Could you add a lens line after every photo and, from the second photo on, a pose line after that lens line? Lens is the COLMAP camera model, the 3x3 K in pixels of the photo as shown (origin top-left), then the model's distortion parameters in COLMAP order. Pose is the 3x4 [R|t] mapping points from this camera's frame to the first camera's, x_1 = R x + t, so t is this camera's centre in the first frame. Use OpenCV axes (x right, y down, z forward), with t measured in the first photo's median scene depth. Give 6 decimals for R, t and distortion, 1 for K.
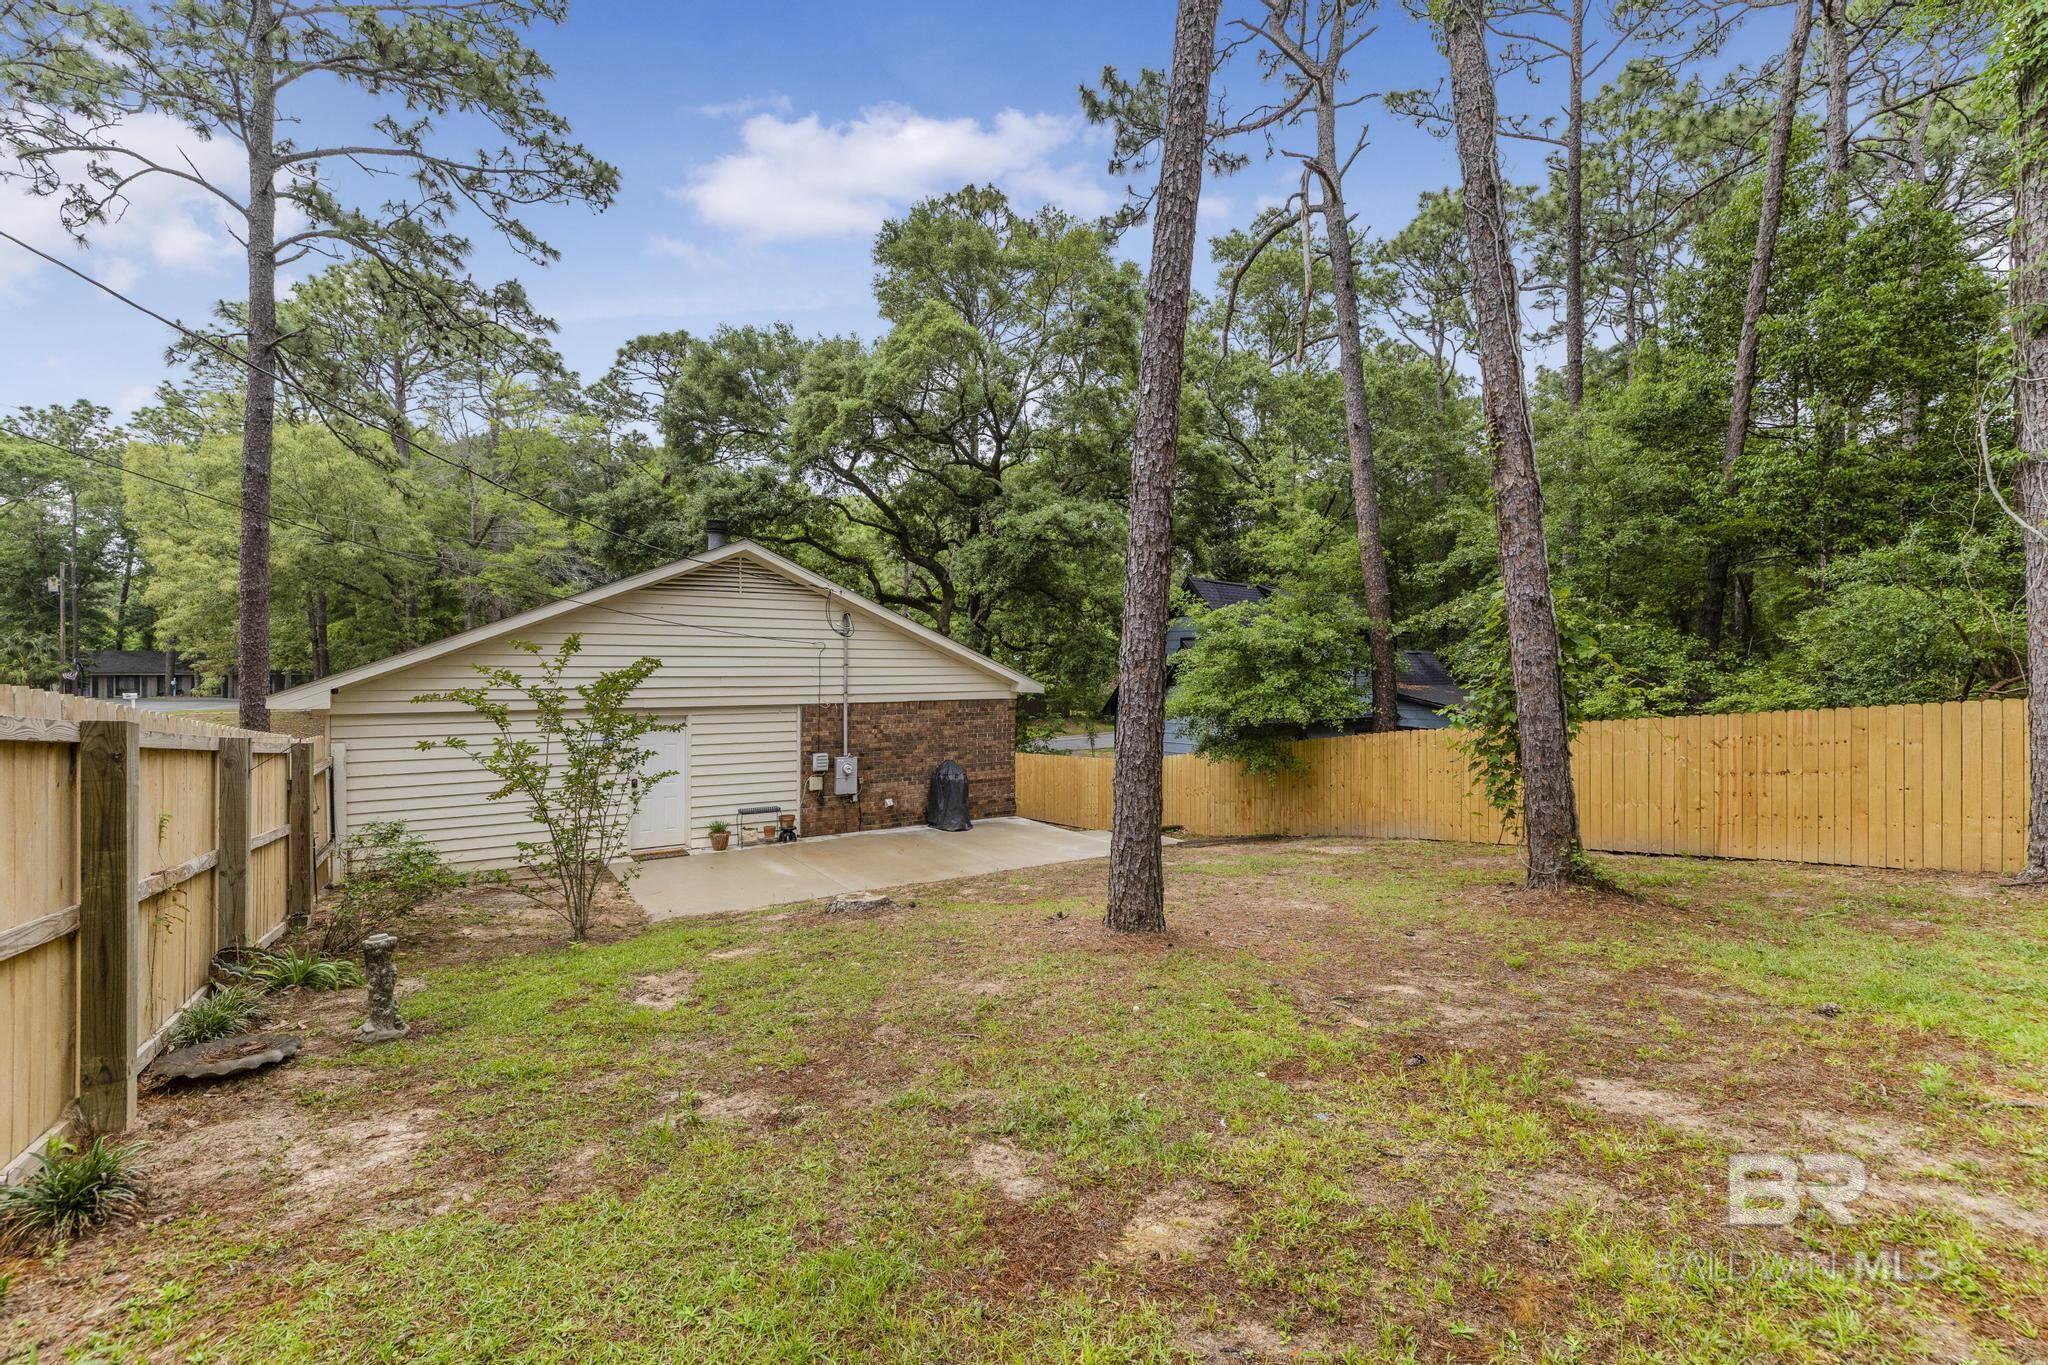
lens RADIAL K [[865.1, 0, 1027.8], [0, 865.1, 672.2], [0, 0, 1]] dist [0.002858, -0.000139]
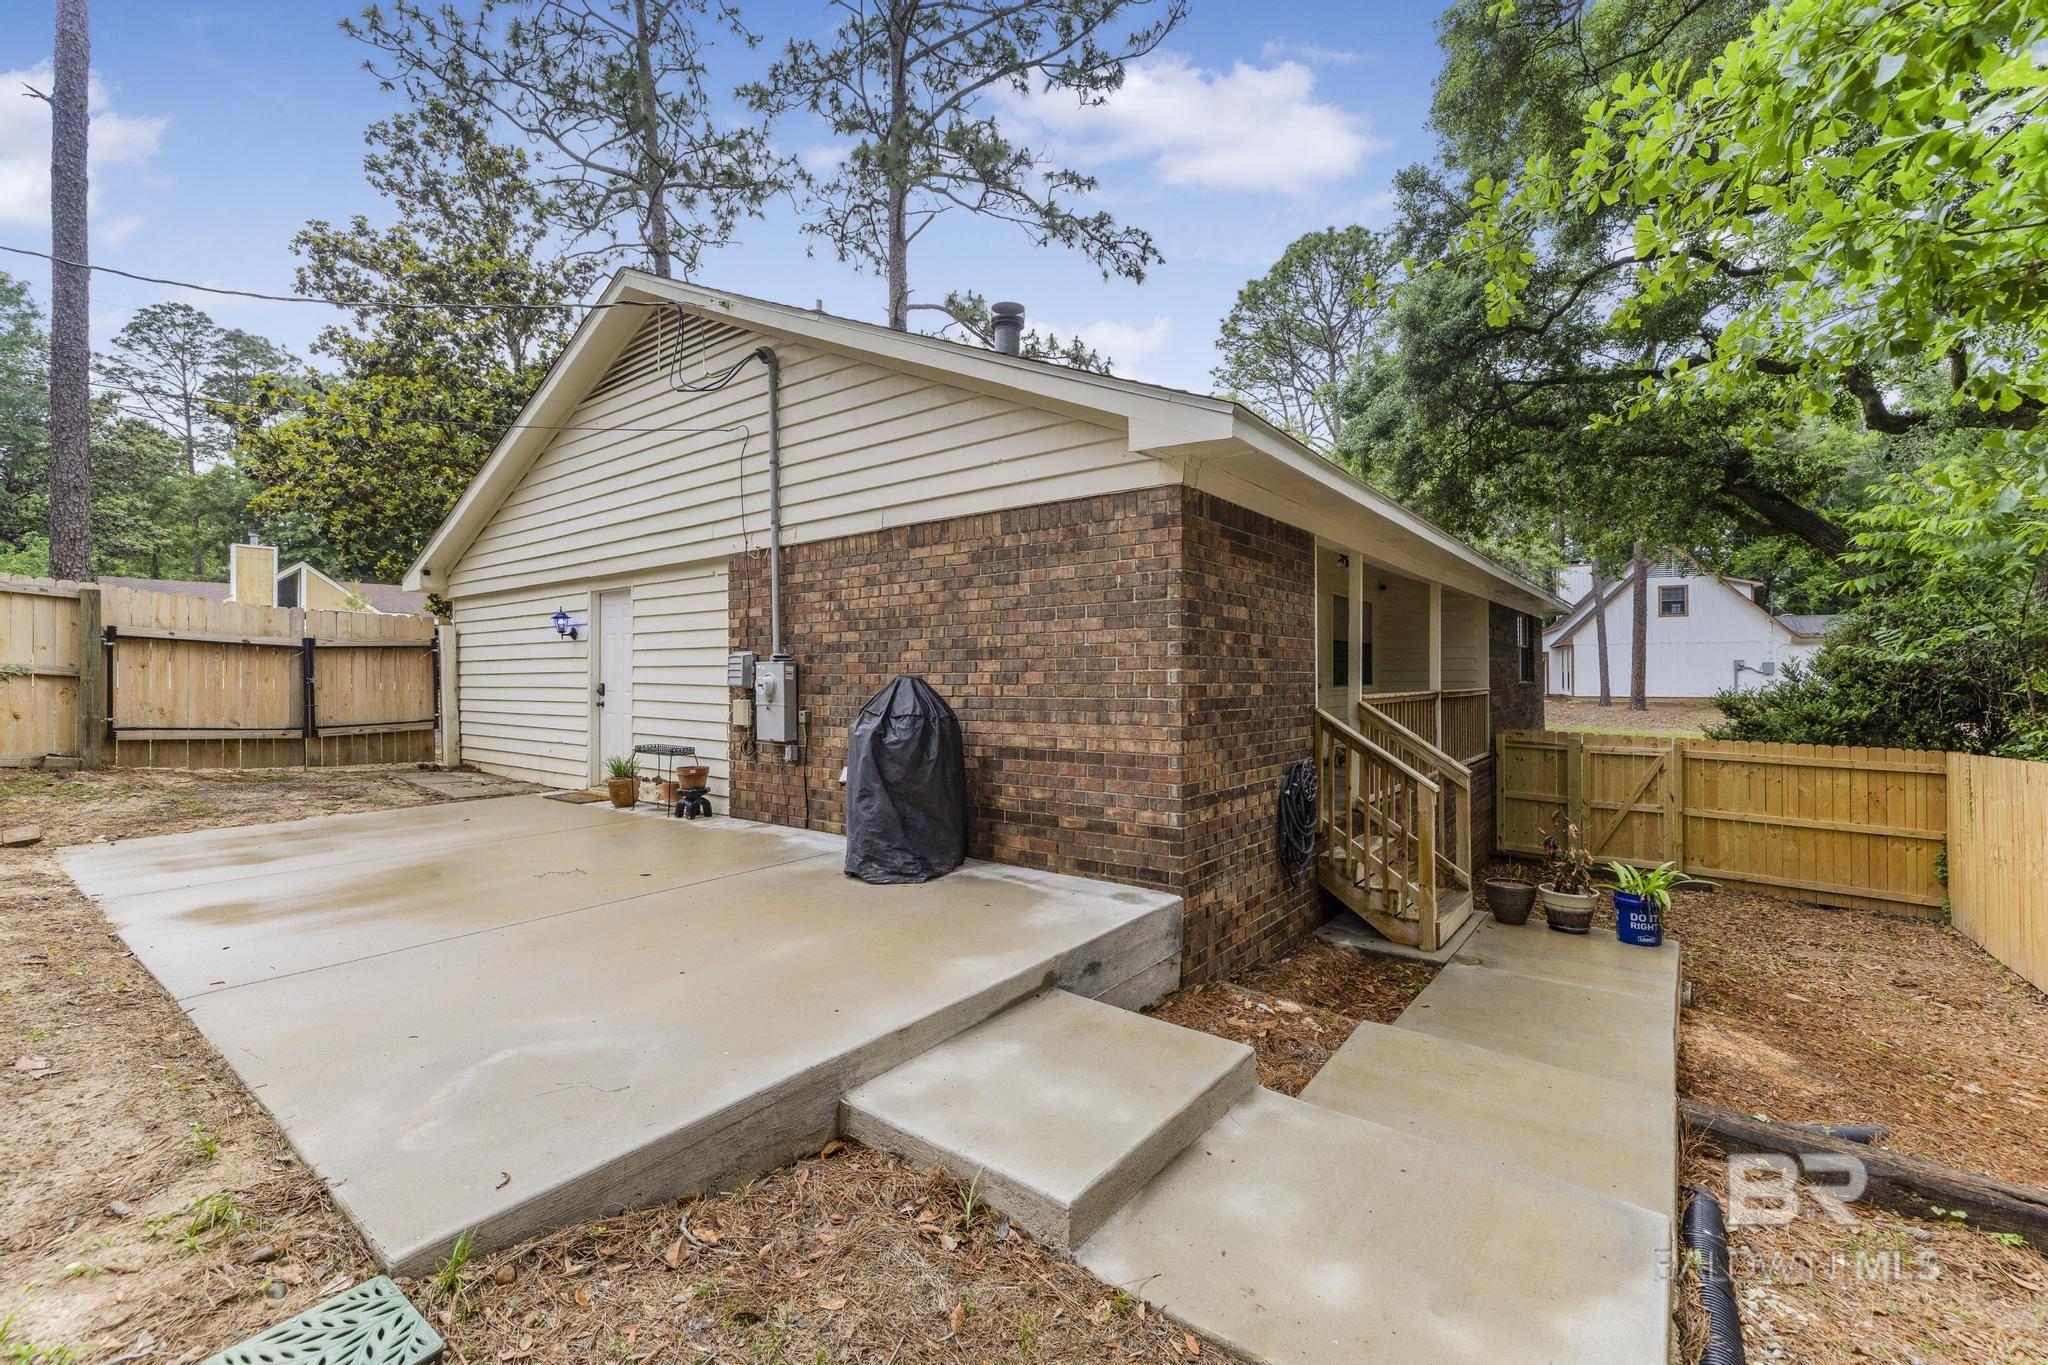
lens RADIAL K [[865.1, 0, 1019.4], [0, 865.1, 672.5], [0, 0, 1]] dist [0.002858, -0.000139]
pose [[0.311080, -0.009139, -0.950340, 0.276443], [0.000703, 0.999956, -0.009386, 0.110272], [0.950383, 0.002251, 0.311073, 0.995283]]
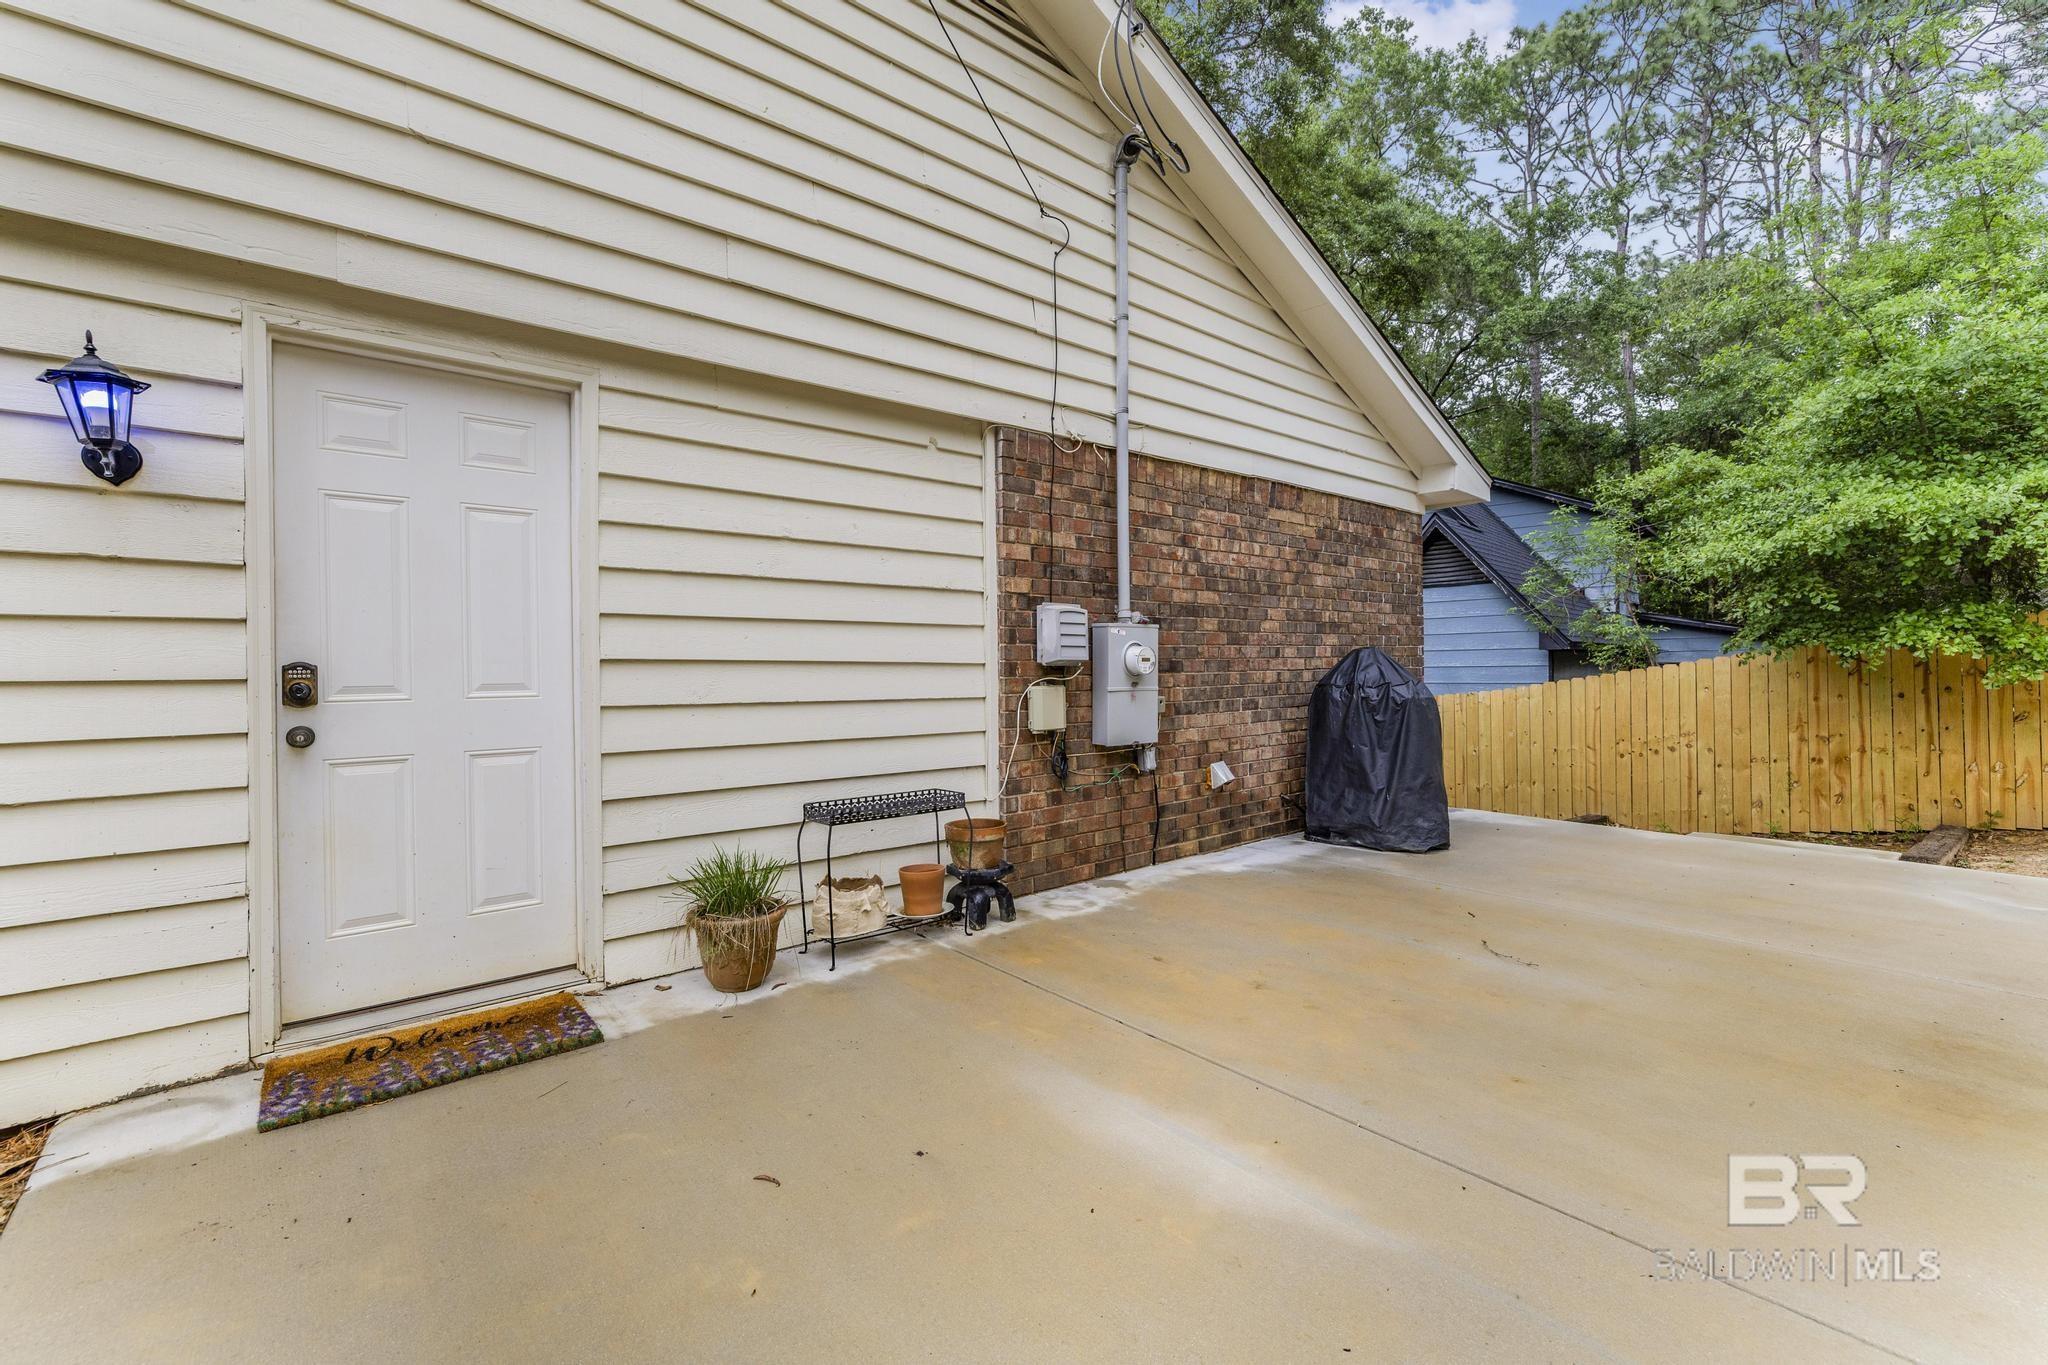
lens RADIAL K [[865.1, 0, 1020.9], [0, 865.1, 670.2], [0, 0, 1]] dist [0.002858, -0.000139]
pose [[0.994649, -0.016375, 0.102008, -0.282661], [0.016473, 0.999864, -0.000119, 0.115720], [-0.101992, 0.001798, 0.994784, 0.711939]]
